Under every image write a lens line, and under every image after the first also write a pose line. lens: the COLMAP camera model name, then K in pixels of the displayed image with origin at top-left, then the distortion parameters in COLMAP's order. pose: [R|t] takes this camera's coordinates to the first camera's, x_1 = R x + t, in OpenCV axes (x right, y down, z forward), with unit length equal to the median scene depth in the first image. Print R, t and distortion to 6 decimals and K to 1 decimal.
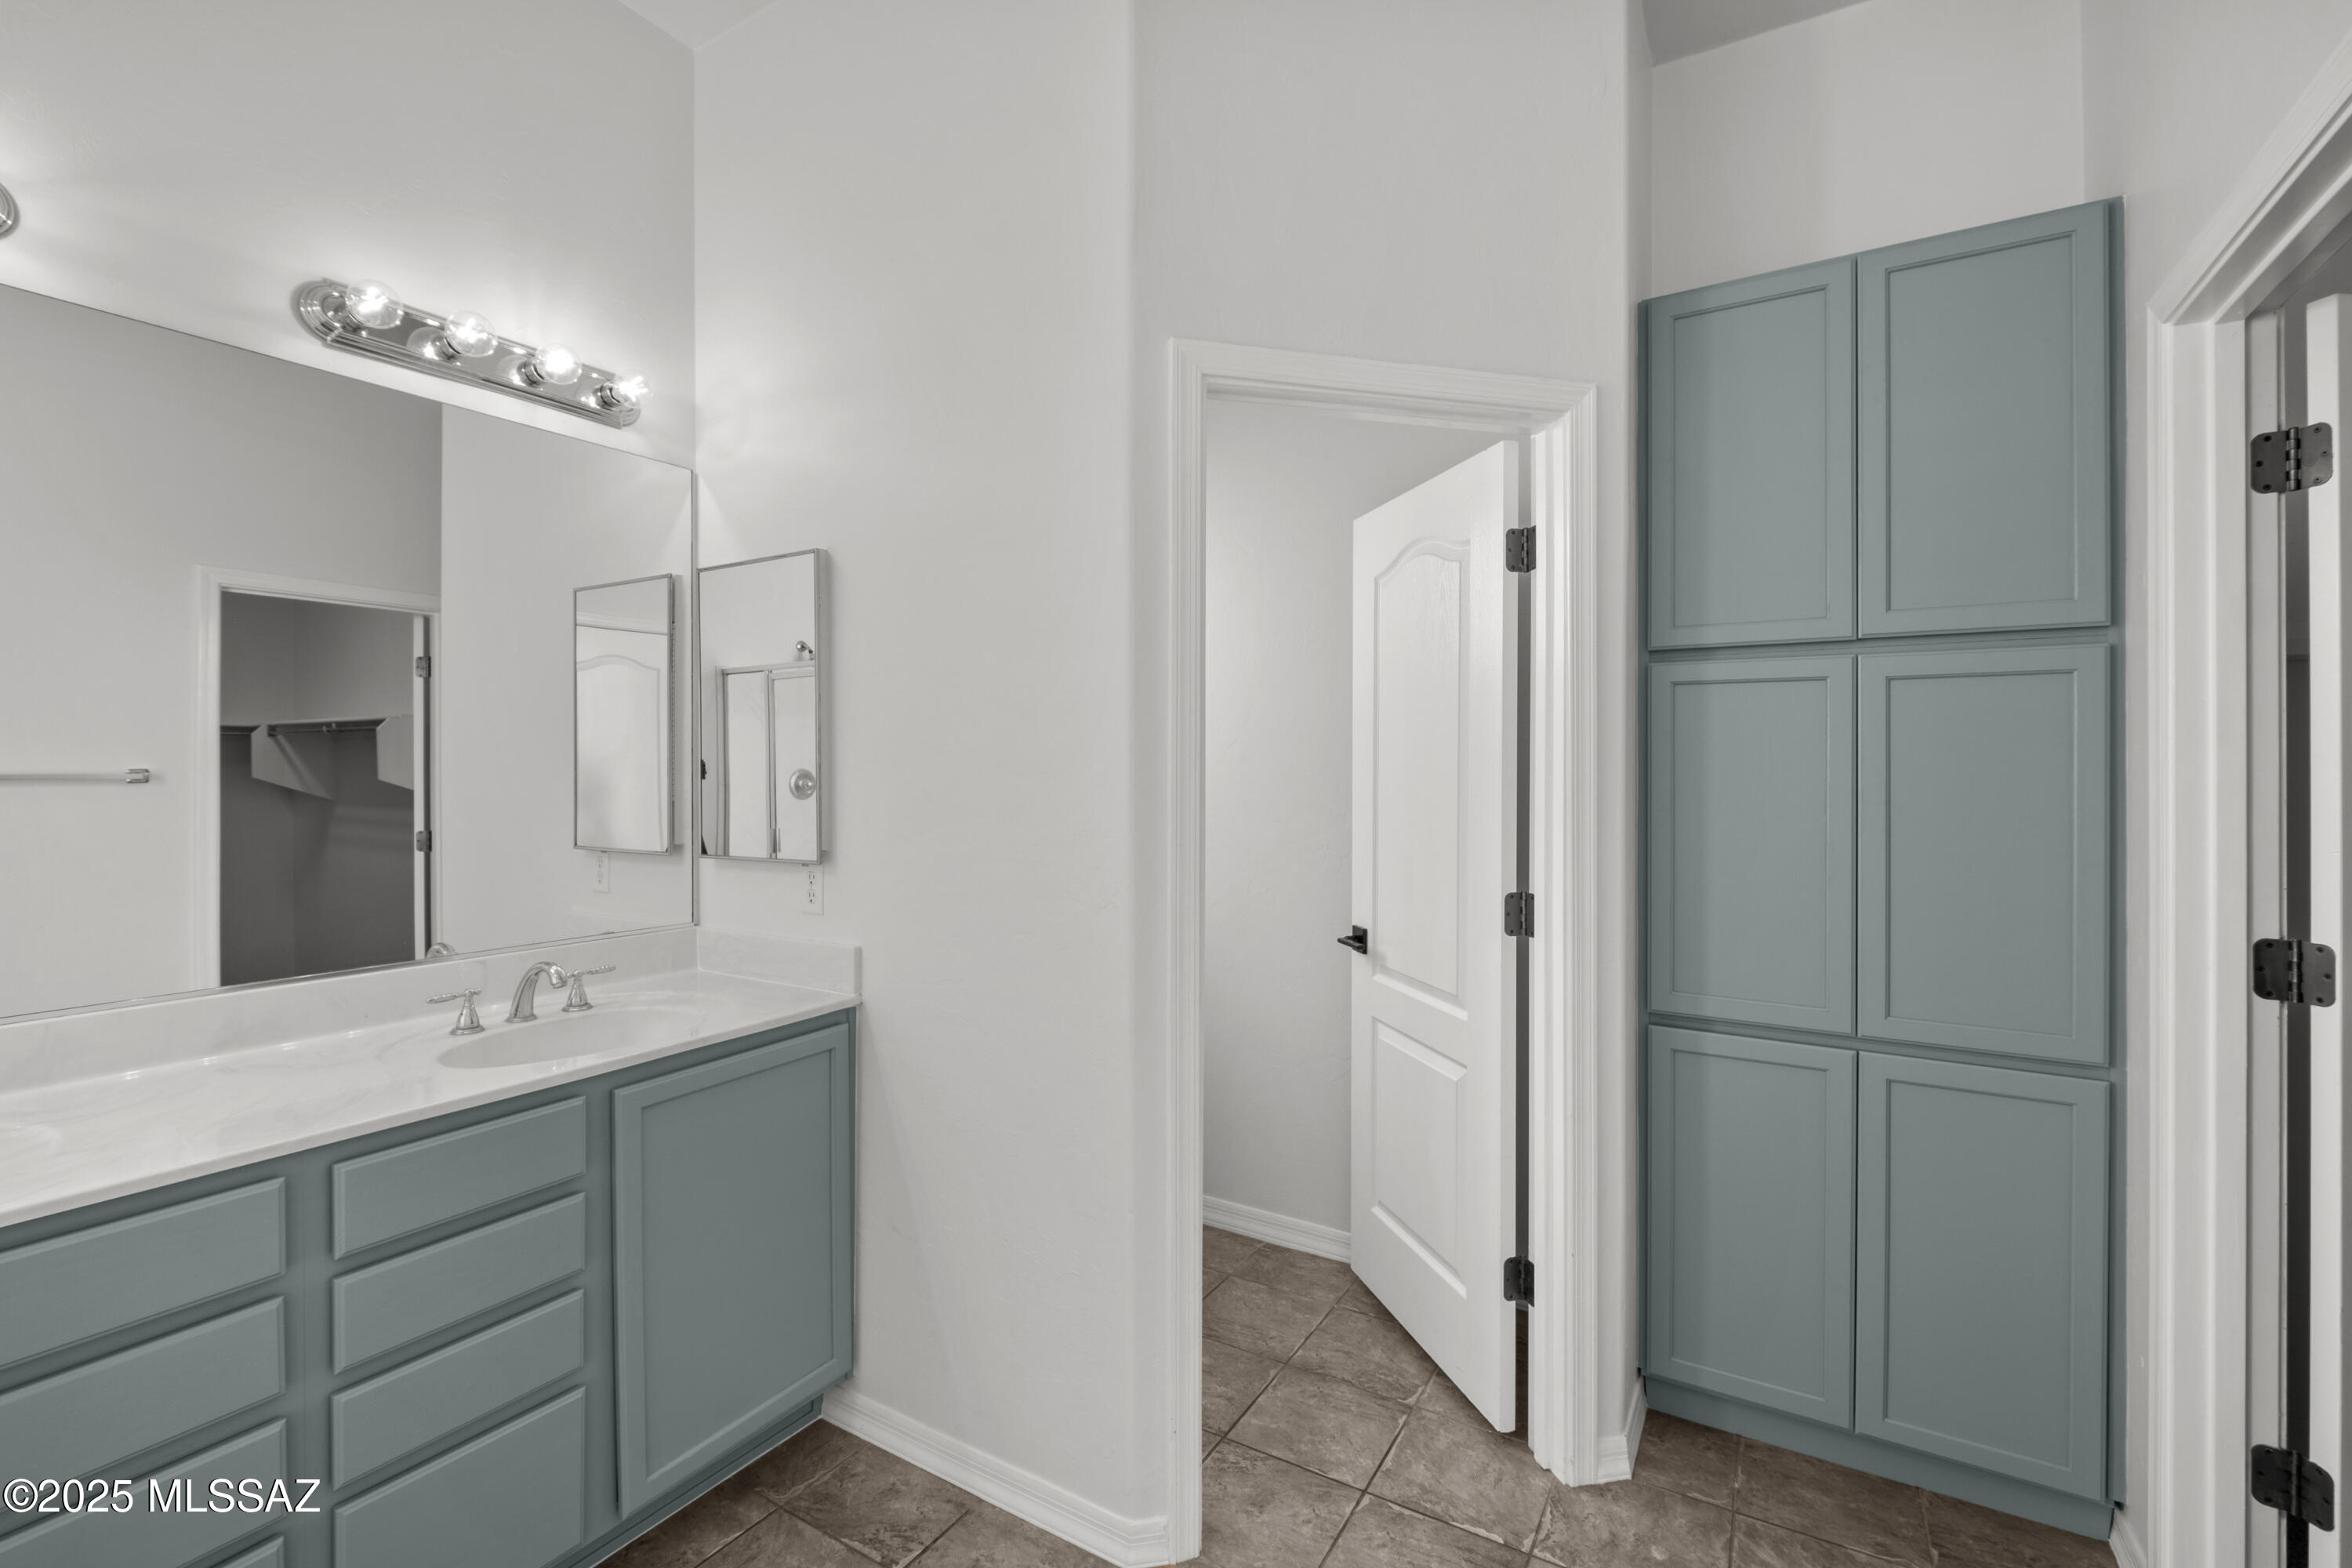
lens RADIAL K [[1007.0, 0, 1175.2], [0, 1007.0, 774.7], [0, 0, 1]] dist [0.000707, -0.002996]
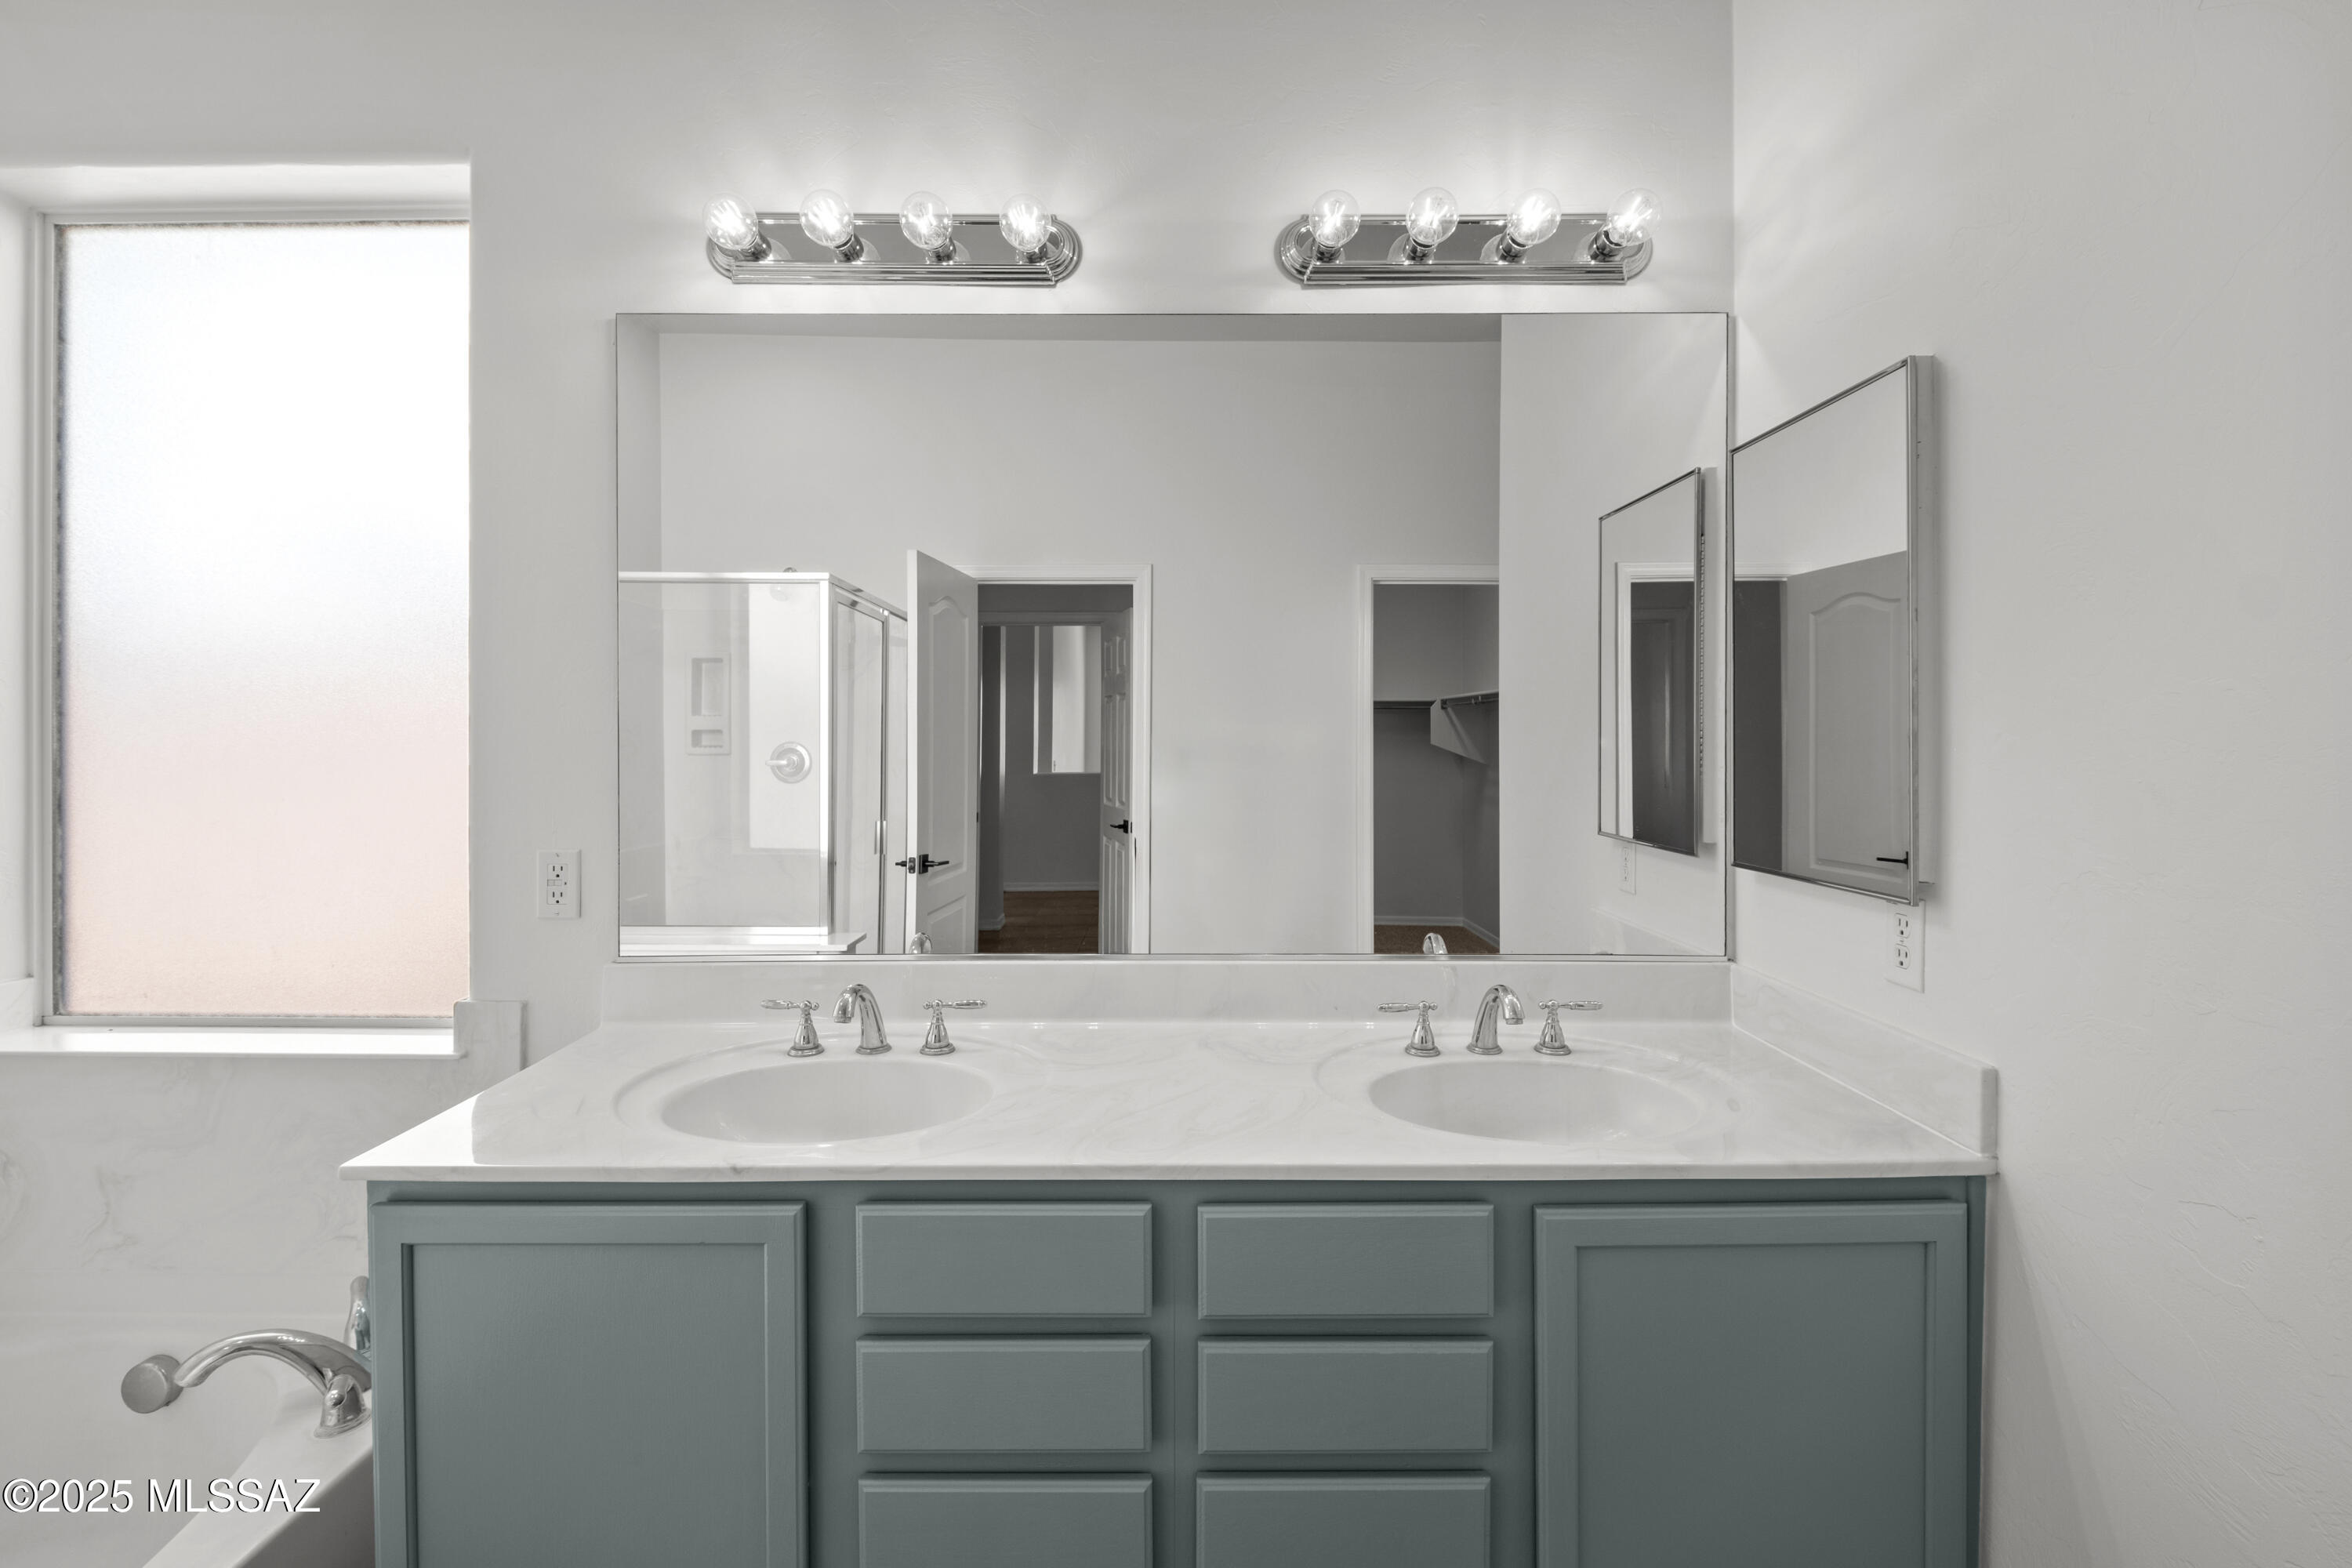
lens RADIAL K [[1007.0, 0, 1207.0], [0, 1007.0, 738.2], [0, 0, 1]] dist [0.000707, -0.002996]
pose [[0.511713, 0.002840, -0.859152, -0.067132], [-0.006765, 0.999977, -0.000724, -0.002883], [0.859130, 0.006183, 0.511721, 0.362772]]
